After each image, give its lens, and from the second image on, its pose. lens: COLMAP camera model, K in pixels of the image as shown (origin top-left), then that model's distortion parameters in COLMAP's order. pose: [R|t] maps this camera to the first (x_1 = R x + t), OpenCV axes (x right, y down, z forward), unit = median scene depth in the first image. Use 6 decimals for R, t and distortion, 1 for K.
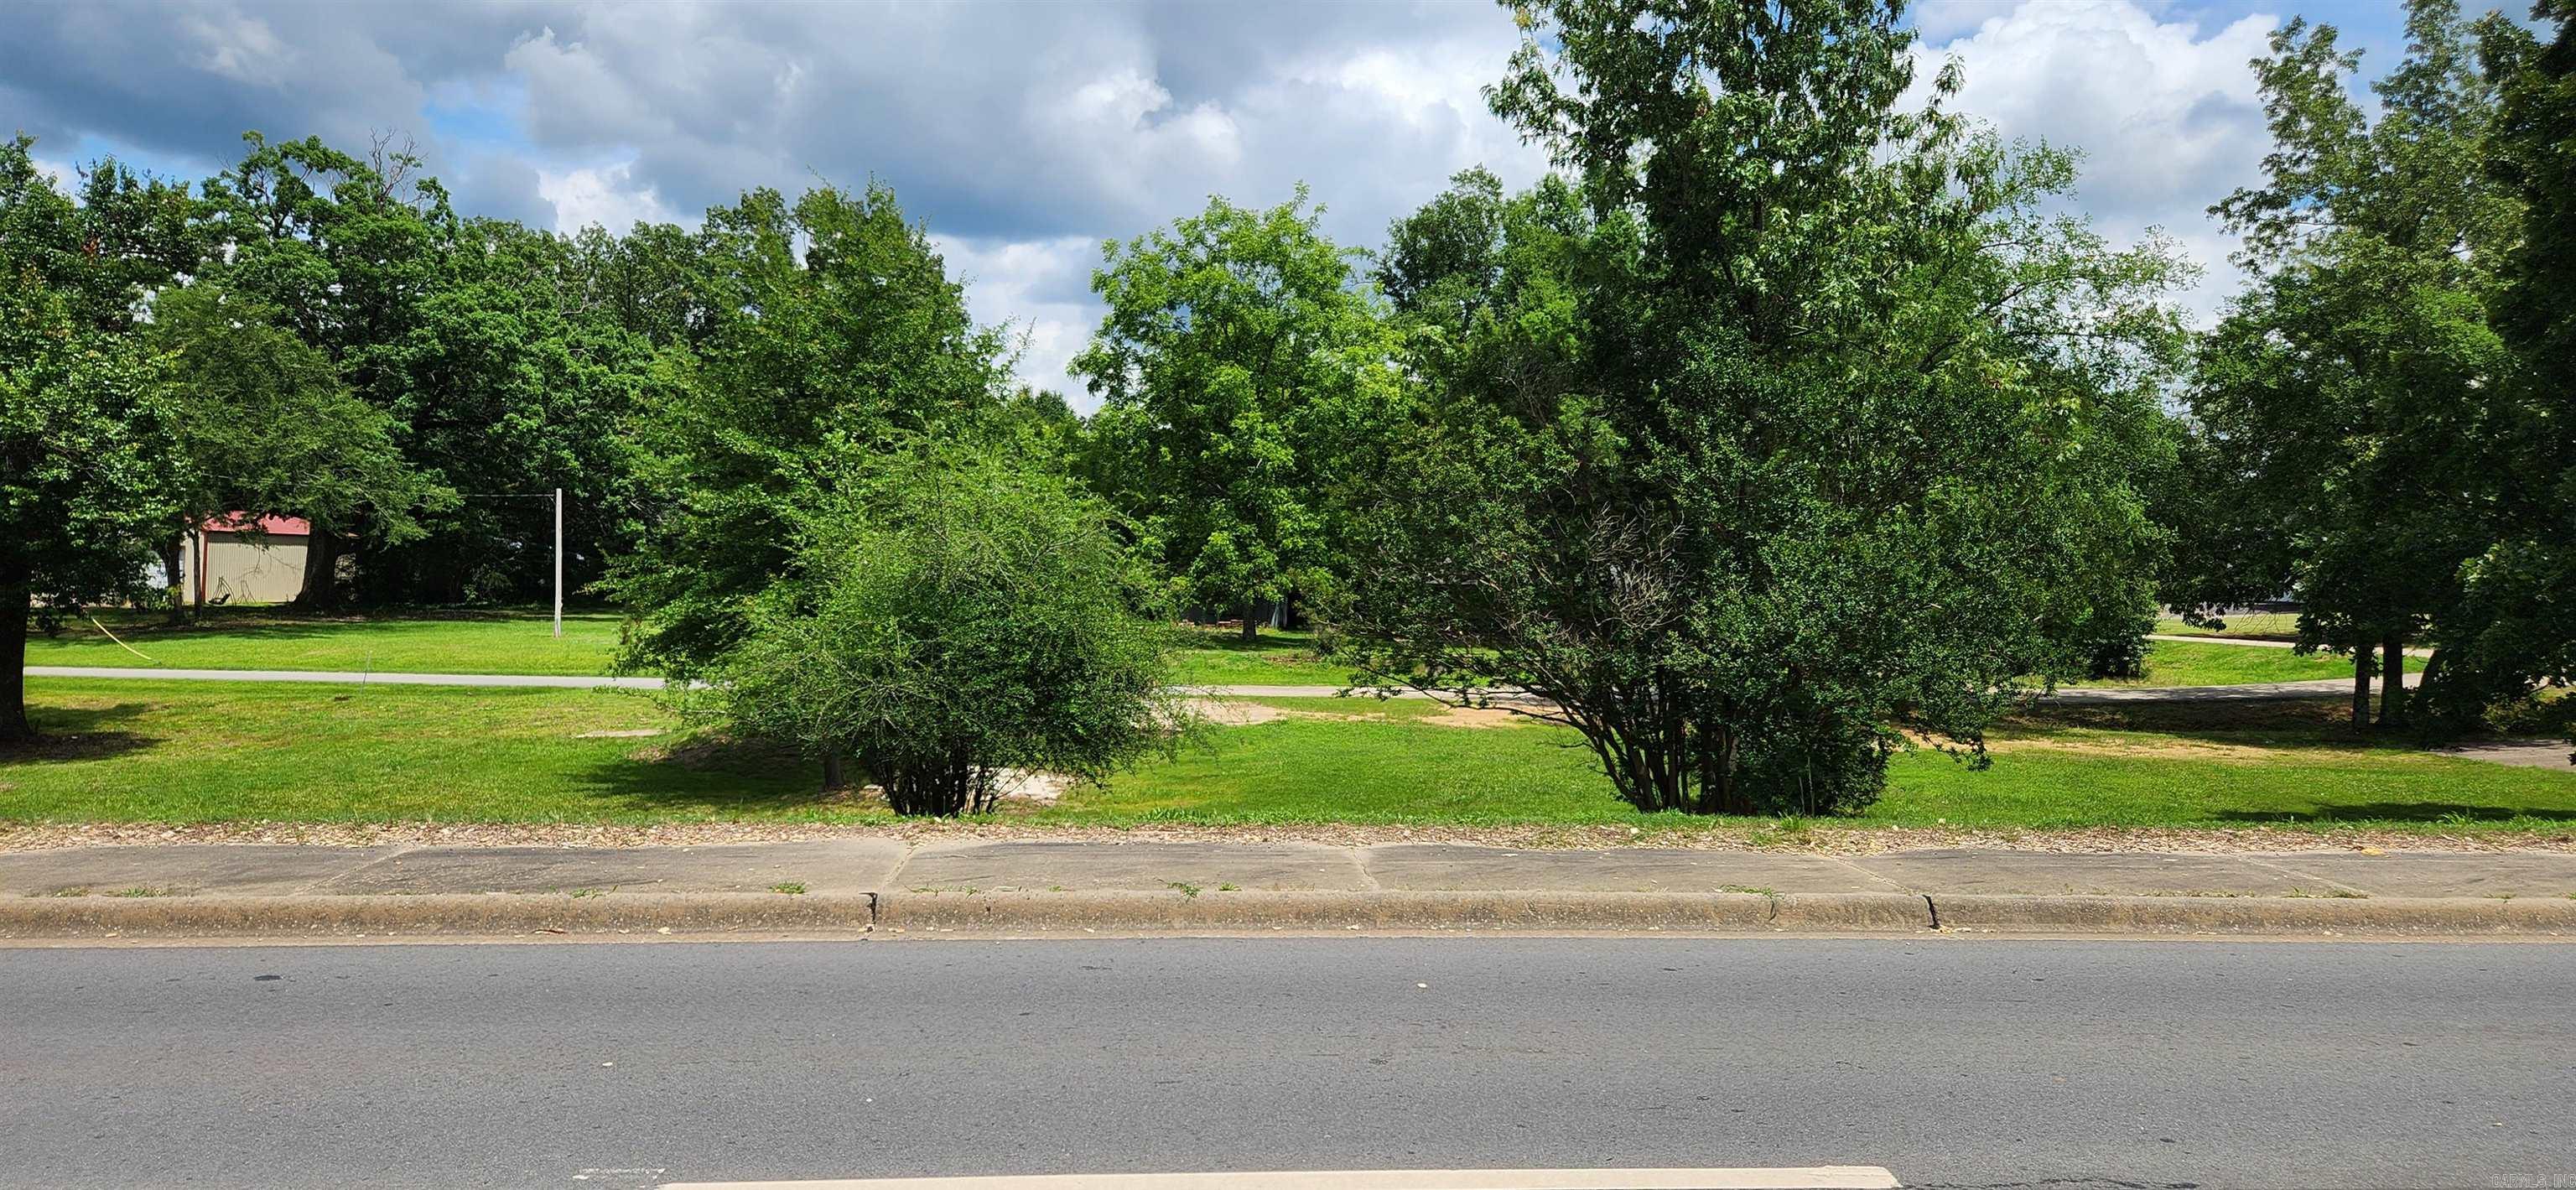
lens RADIAL K [[1706.3, 0, 1303.9], [0, 1706.3, 582.3], [0, 0, 1]] dist [0.131331, -0.107379]
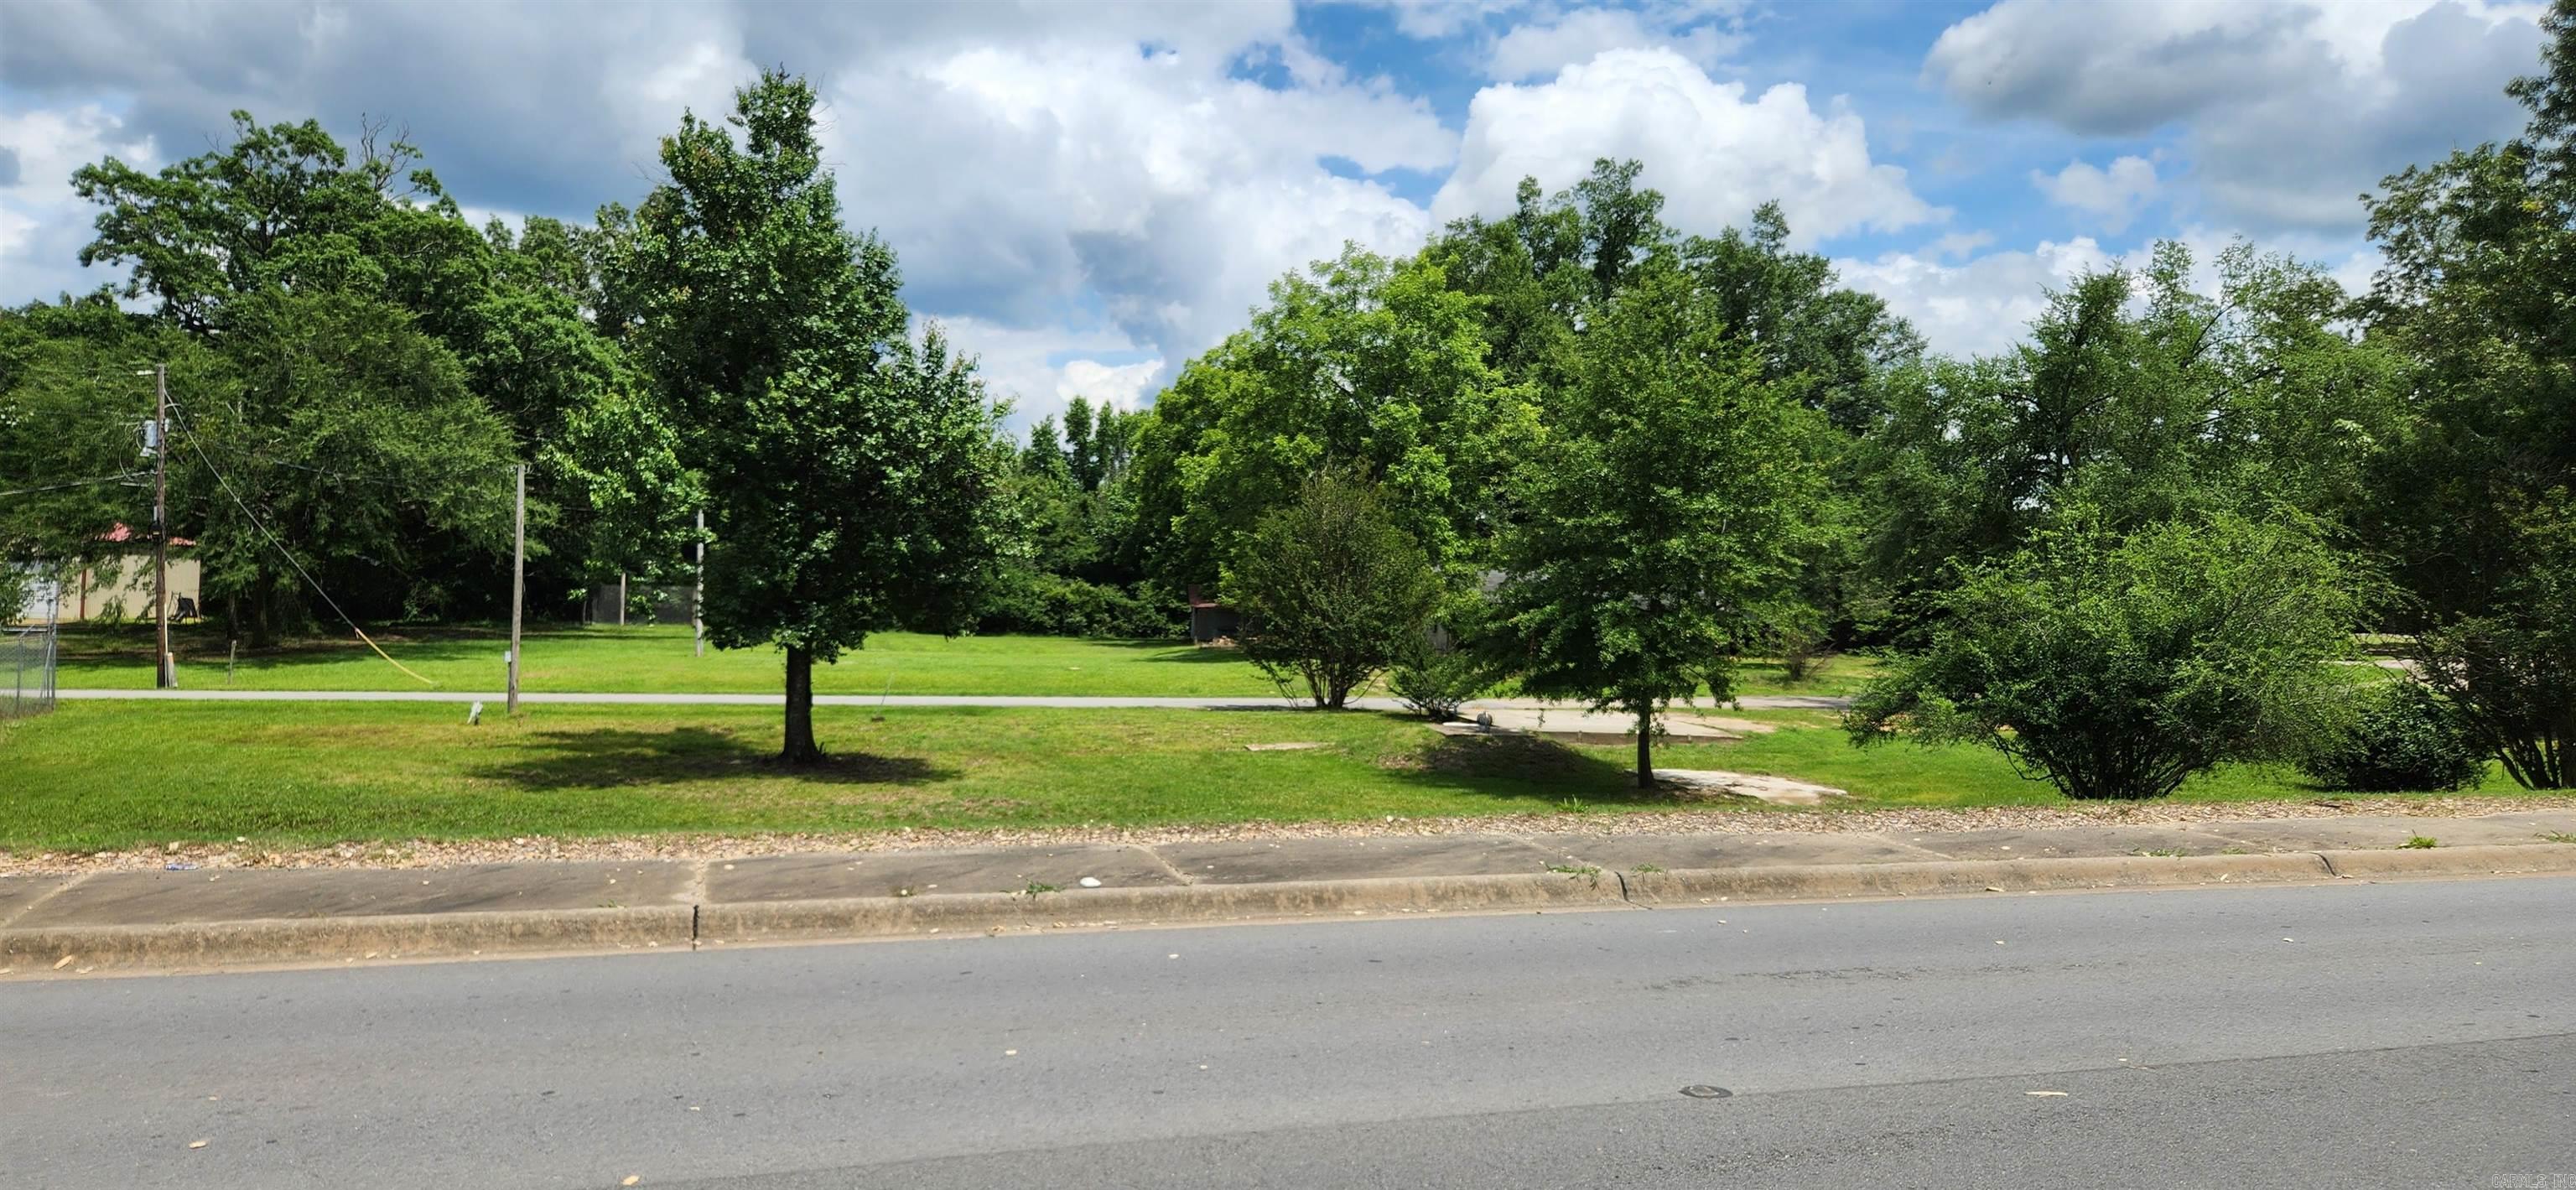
lens RADIAL K [[1706.3, 0, 1303.9], [0, 1706.3, 582.3], [0, 0, 1]] dist [0.131331, -0.107379]
pose [[0.974769, 0.006334, 0.223126, -0.287448], [-0.005052, 0.999967, -0.006316, -0.005465], [-0.223158, 0.005029, 0.974769, -0.024951]]
